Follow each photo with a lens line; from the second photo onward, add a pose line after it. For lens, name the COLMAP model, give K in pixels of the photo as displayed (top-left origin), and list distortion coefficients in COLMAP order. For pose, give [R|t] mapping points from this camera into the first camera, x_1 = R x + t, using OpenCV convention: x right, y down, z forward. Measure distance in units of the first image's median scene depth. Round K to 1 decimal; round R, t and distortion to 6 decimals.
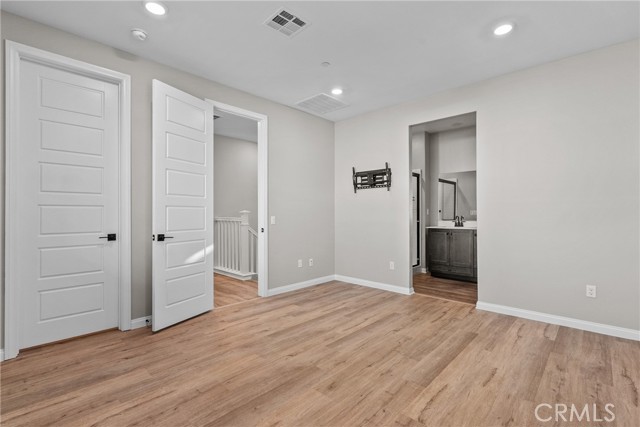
lens RADIAL K [[291.7, 0, 321.2], [0, 291.7, 215.4], [0, 0, 1]] dist [0.017645, 0.000251]
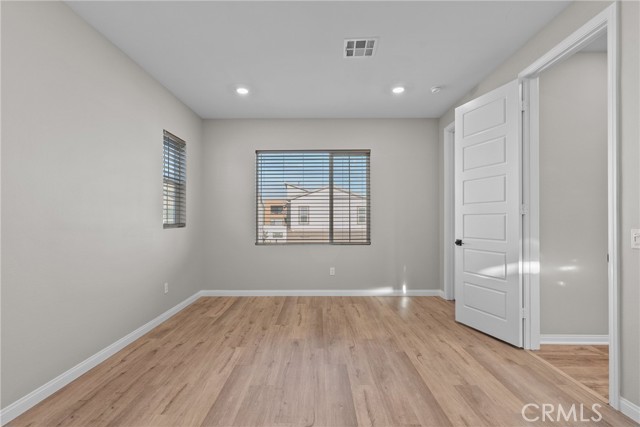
lens RADIAL K [[291.7, 0, 319.0], [0, 291.7, 217.2], [0, 0, 1]] dist [0.017645, 0.000251]
pose [[-0.725396, -0.007505, -0.688291, 0.761070], [0.000733, 0.999932, -0.011675, -0.013735], [0.688332, -0.008974, -0.725340, 1.707107]]
